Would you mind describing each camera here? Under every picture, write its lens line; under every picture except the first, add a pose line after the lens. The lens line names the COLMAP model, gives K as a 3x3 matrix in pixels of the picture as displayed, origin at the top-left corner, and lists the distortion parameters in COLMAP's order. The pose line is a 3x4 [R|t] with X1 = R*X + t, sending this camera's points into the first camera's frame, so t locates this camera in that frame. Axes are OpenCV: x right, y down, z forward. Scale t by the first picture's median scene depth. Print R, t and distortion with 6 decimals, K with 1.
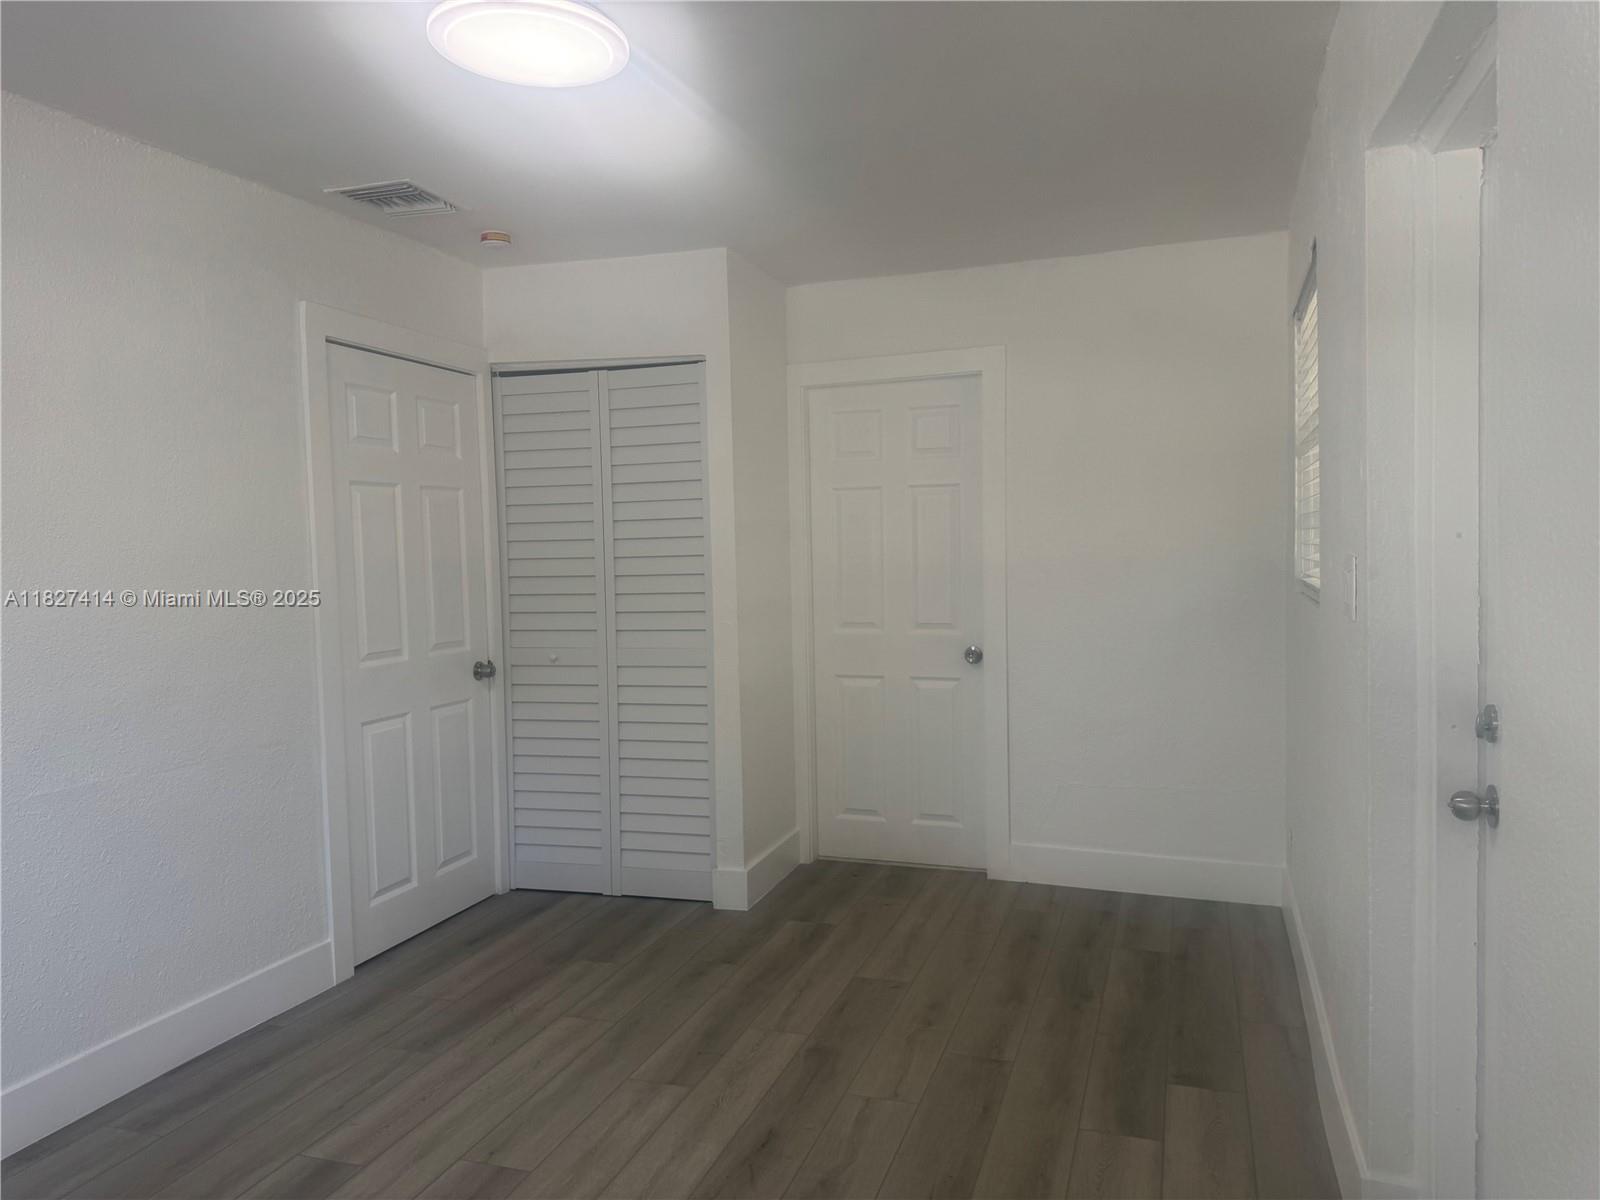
lens RADIAL K [[1125.2, 0, 805.2], [0, 1125.2, 595.1], [0, 0, 1]] dist [0.064174, -0.059050]
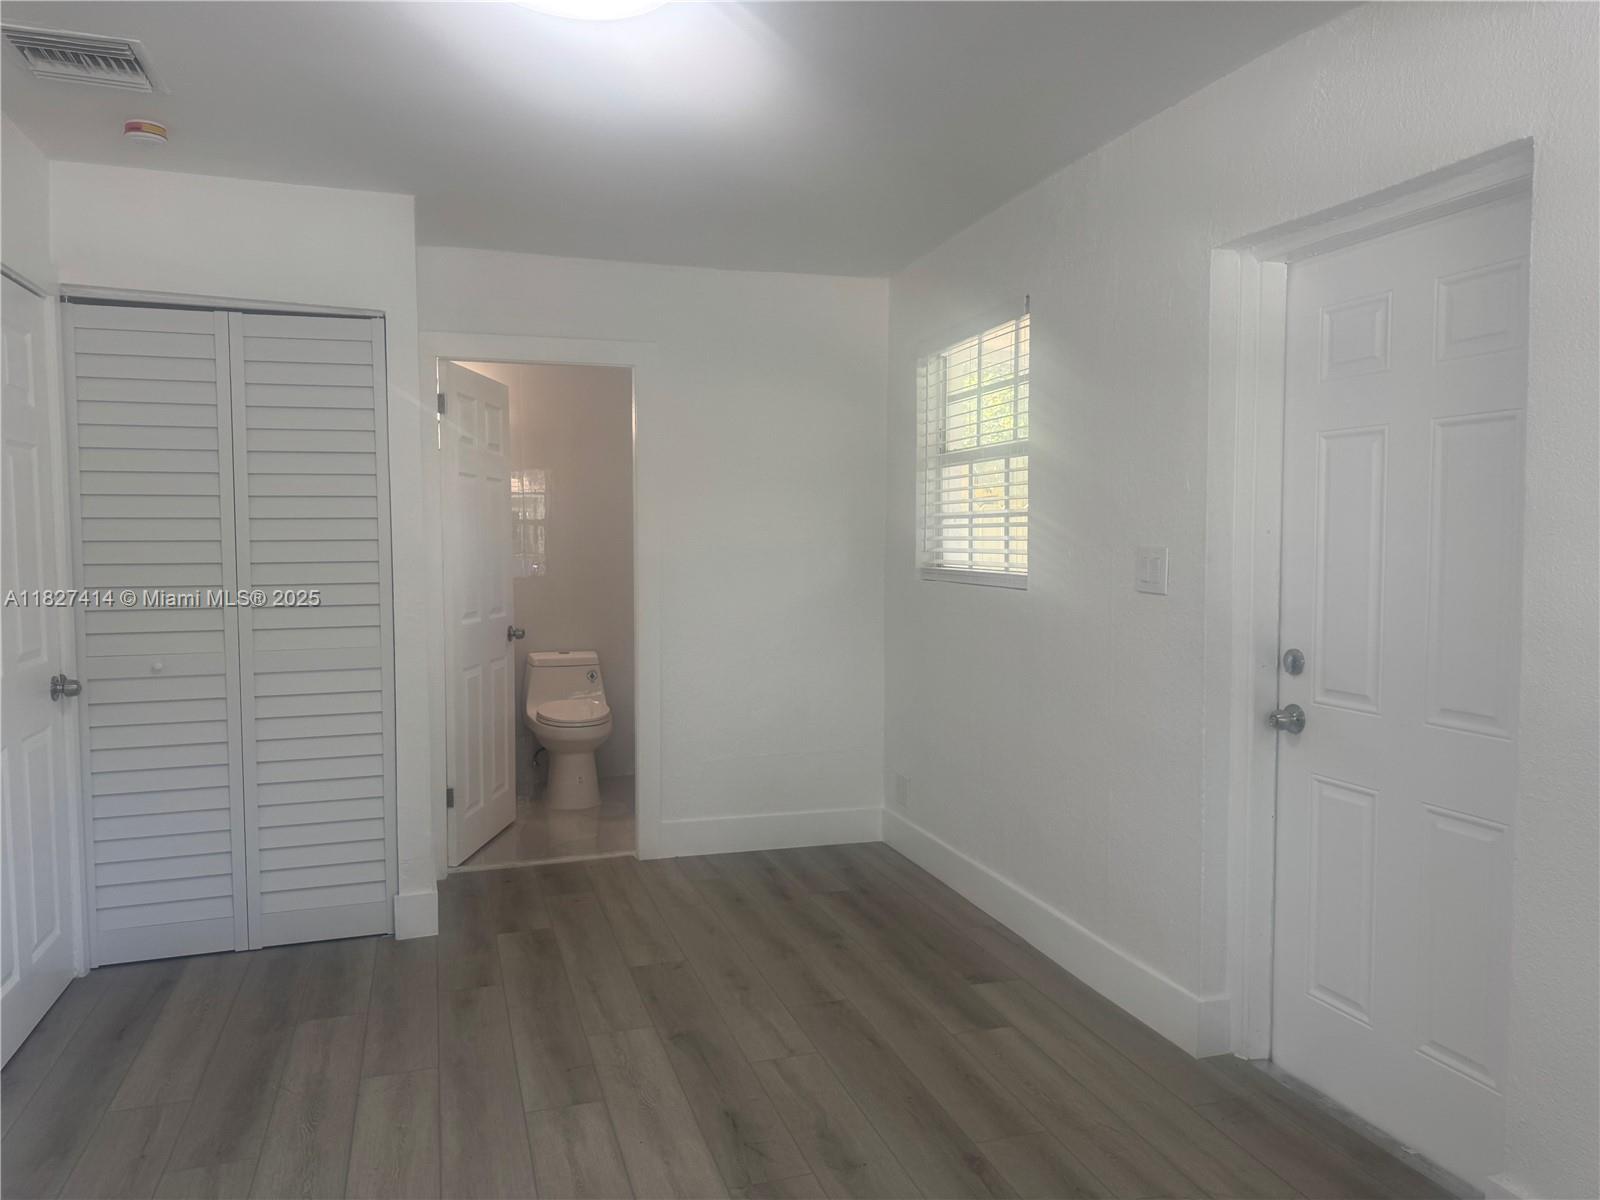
lens RADIAL K [[1125.2, 0, 815.4], [0, 1125.2, 596.3], [0, 0, 1]] dist [0.064174, -0.059050]
pose [[0.811046, -0.015110, 0.584787, -0.350031], [0.011539, 0.999885, 0.009832, 0.003814], [-0.584869, -0.001226, 0.811127, 0.088330]]
